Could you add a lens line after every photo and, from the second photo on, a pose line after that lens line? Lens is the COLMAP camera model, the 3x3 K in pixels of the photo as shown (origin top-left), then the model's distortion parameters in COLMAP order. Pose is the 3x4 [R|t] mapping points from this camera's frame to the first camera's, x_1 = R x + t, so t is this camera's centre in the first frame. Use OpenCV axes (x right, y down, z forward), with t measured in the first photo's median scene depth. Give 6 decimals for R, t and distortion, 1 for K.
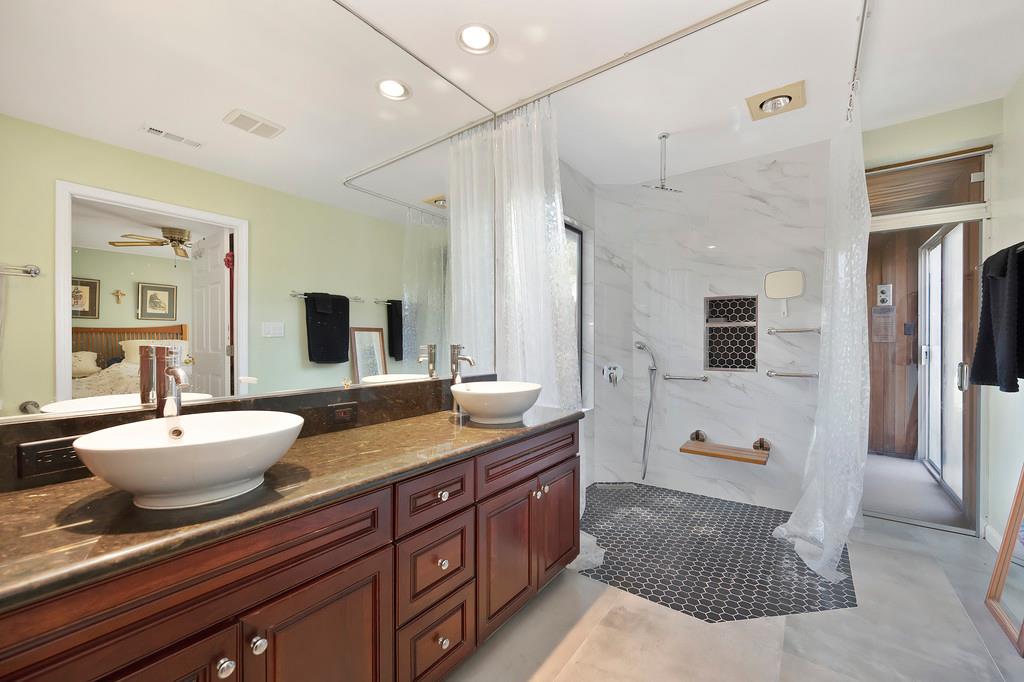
lens RADIAL K [[403.9, 0, 514.9], [0, 403.9, 338.5], [0, 0, 1]] dist [-0.004577, 0.001725]
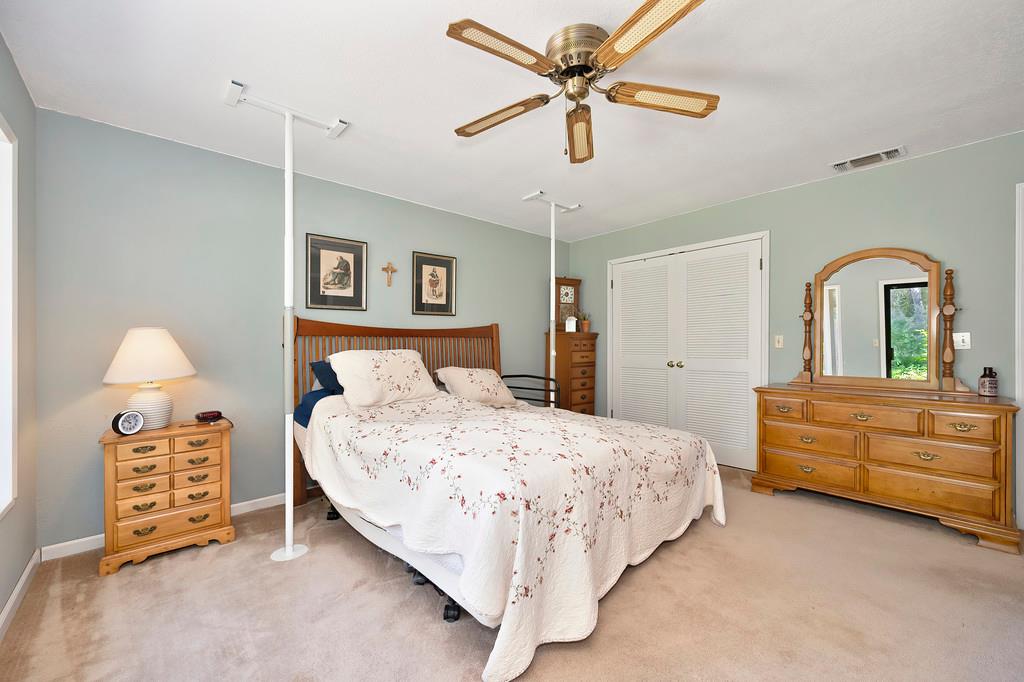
lens RADIAL K [[403.9, 0, 519.4], [0, 403.9, 343.5], [0, 0, 1]] dist [-0.004577, 0.001725]
pose [[0.982553, -0.001856, -0.185973, -0.684134], [0.001603, 0.999998, -0.001510, -0.003646], [0.185975, 0.001185, 0.982554, 0.455950]]
